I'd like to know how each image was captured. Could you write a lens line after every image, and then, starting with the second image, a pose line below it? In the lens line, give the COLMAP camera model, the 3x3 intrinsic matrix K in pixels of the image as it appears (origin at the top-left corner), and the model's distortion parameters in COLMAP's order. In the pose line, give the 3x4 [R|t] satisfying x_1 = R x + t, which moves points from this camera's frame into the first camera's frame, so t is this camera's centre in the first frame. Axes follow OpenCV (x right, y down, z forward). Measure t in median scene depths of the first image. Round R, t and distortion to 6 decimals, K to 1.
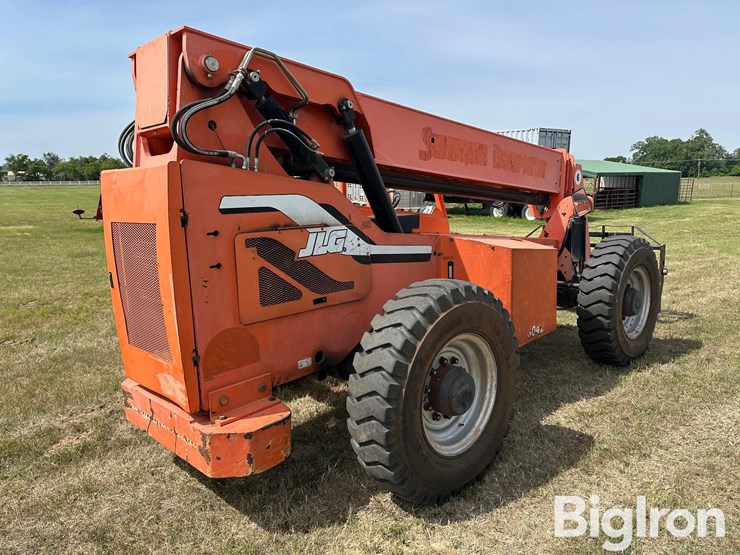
lens RADIAL K [[520.3, 0, 374.8], [0, 520.3, 277.0], [0, 0, 1]] dist [0.101749, -0.166436]
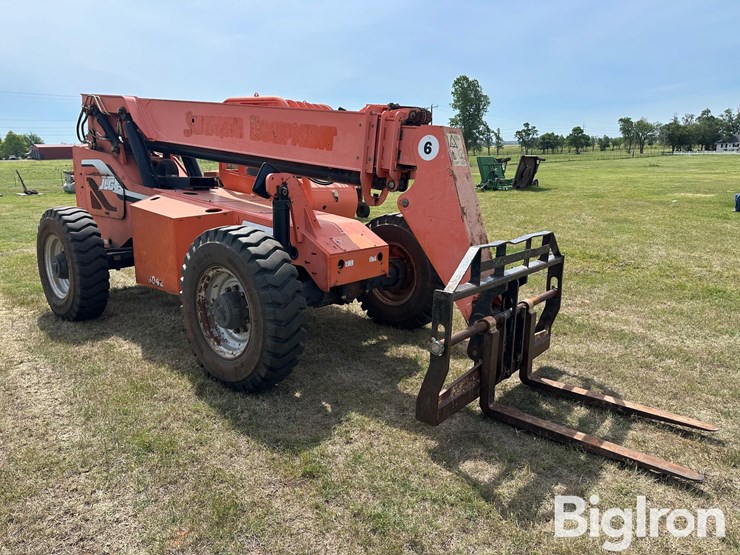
lens RADIAL K [[520.3, 0, 374.8], [0, 520.3, 277.0], [0, 0, 1]] dist [0.101749, -0.166436]
pose [[0.088002, 0.231207, -0.968916, 2.008083], [-0.173118, 0.961438, 0.213699, -0.330307], [0.980962, 0.148930, 0.124635, 1.790911]]
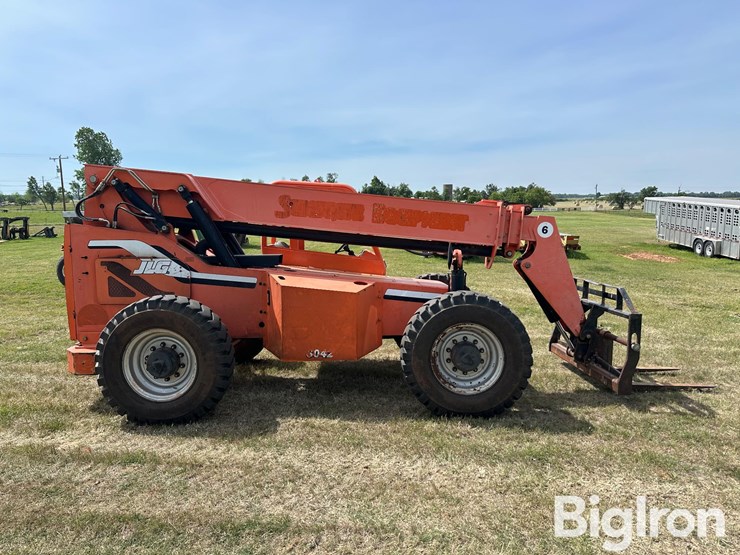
lens RADIAL K [[520.3, 0, 374.8], [0, 520.3, 277.0], [0, 0, 1]] dist [0.101749, -0.166436]
pose [[0.711883, 0.096553, -0.695630, 1.676978], [-0.130207, 0.991477, 0.004367, -0.138863], [0.690123, 0.087468, 0.718387, 0.237088]]
